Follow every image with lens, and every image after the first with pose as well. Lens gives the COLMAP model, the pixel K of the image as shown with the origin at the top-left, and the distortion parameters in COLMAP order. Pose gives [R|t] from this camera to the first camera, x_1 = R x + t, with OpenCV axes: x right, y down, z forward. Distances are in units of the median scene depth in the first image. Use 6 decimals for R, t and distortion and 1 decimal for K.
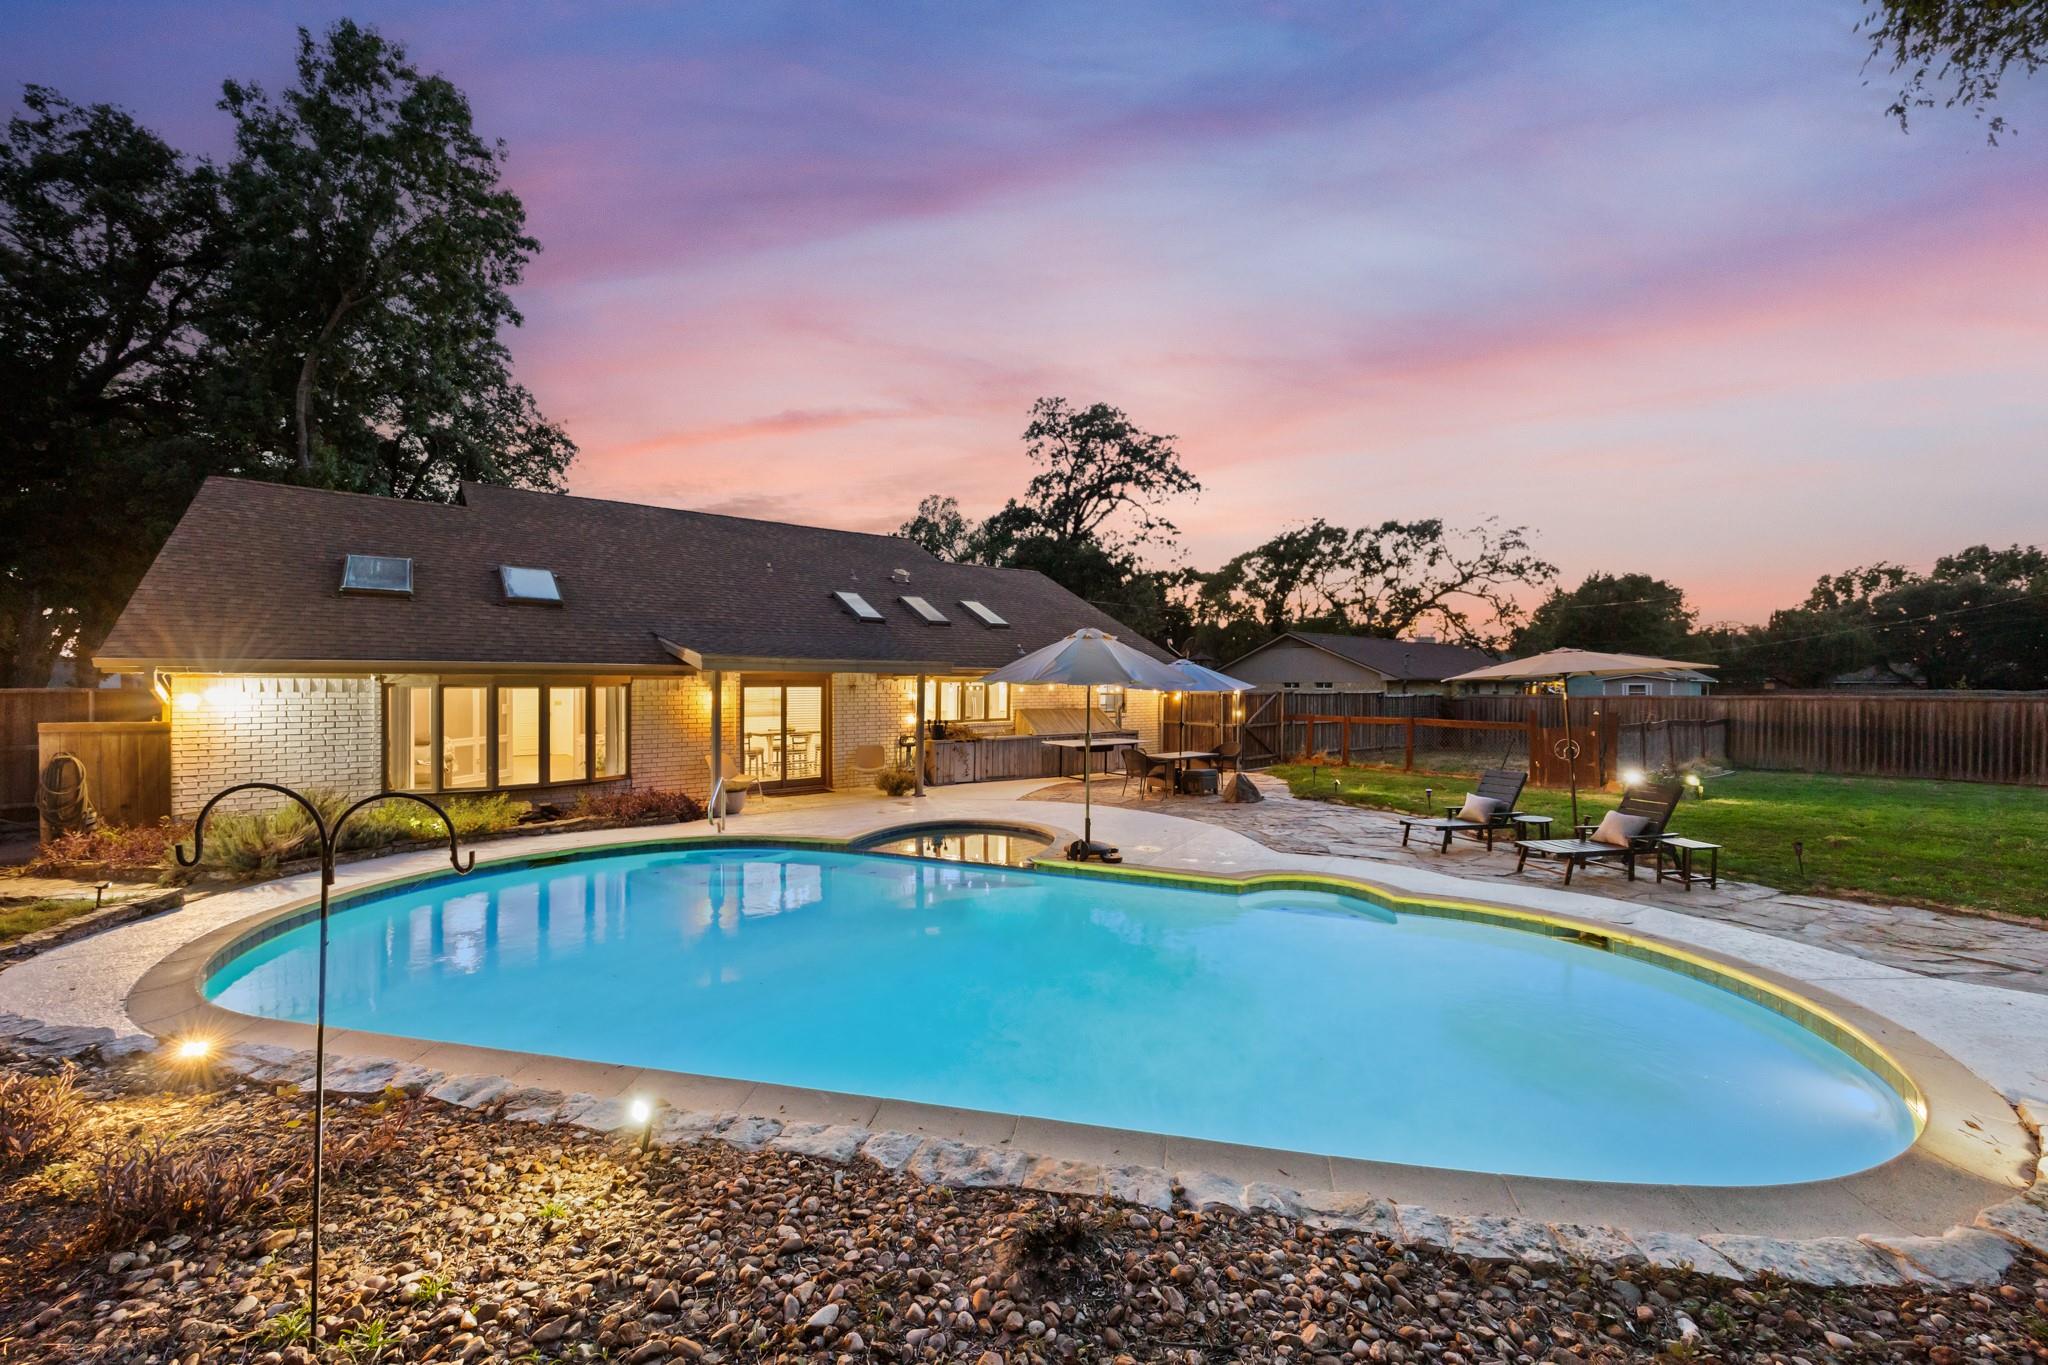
lens RADIAL K [[835.8, 0, 1024.9], [0, 835.8, 679.6], [0, 0, 1]] dist [0.001532, -0.000040]
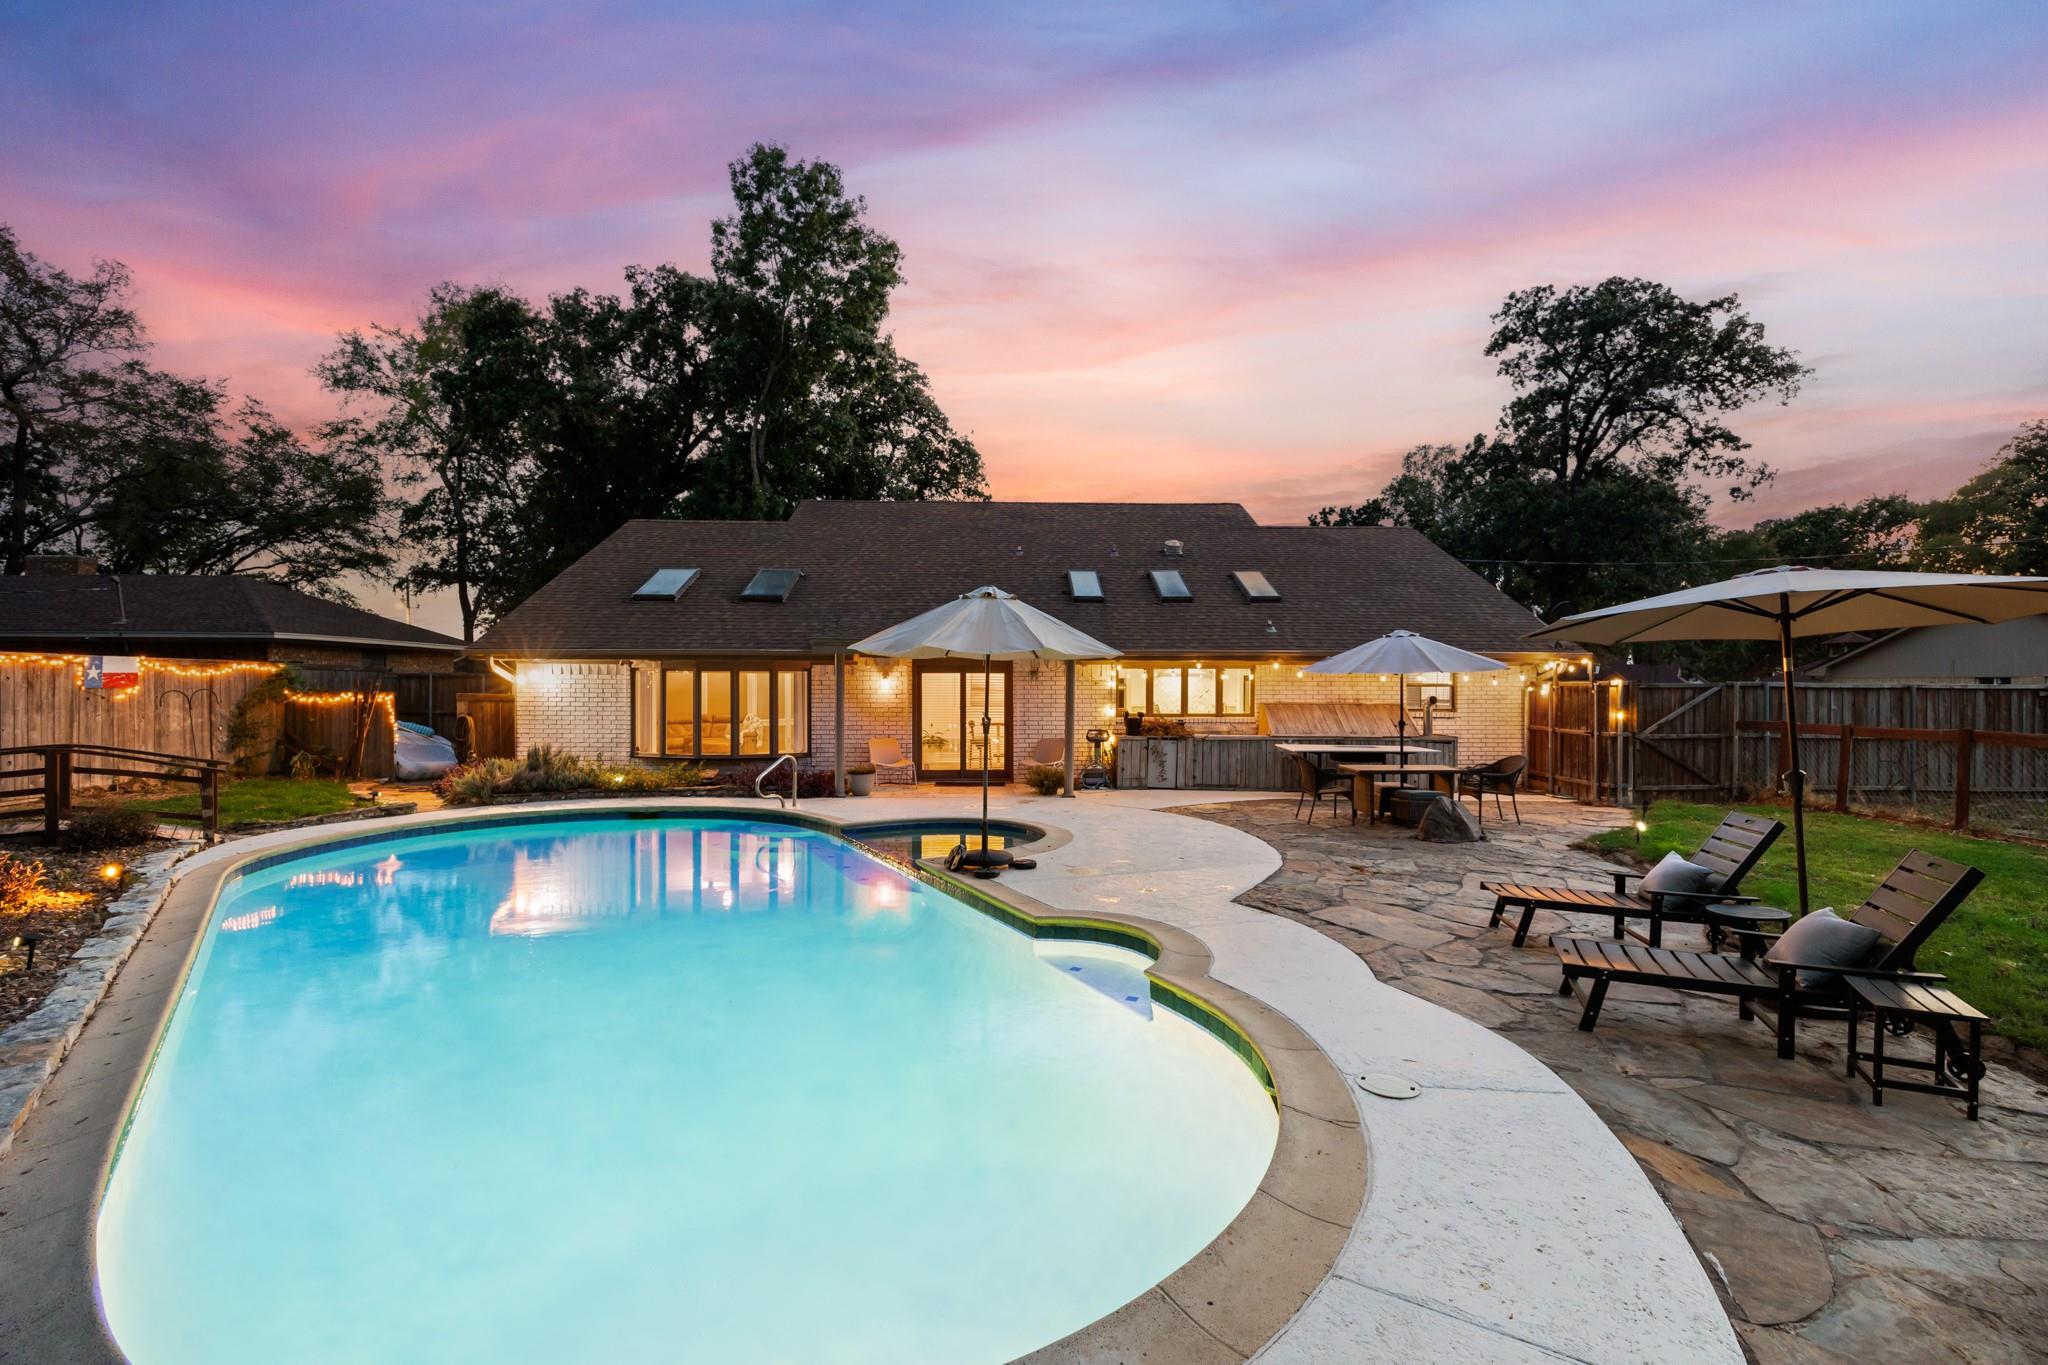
lens RADIAL K [[934.0, 0, 1024.2], [0, 934.0, 685.2], [0, 0, 1]] dist [-0.015956, -0.000059]
pose [[0.781222, 0.002168, -0.624249, 0.373209], [-0.001554, 0.999998, 0.001528, 0.017788], [0.624251, -0.000224, 0.781224, 0.170333]]
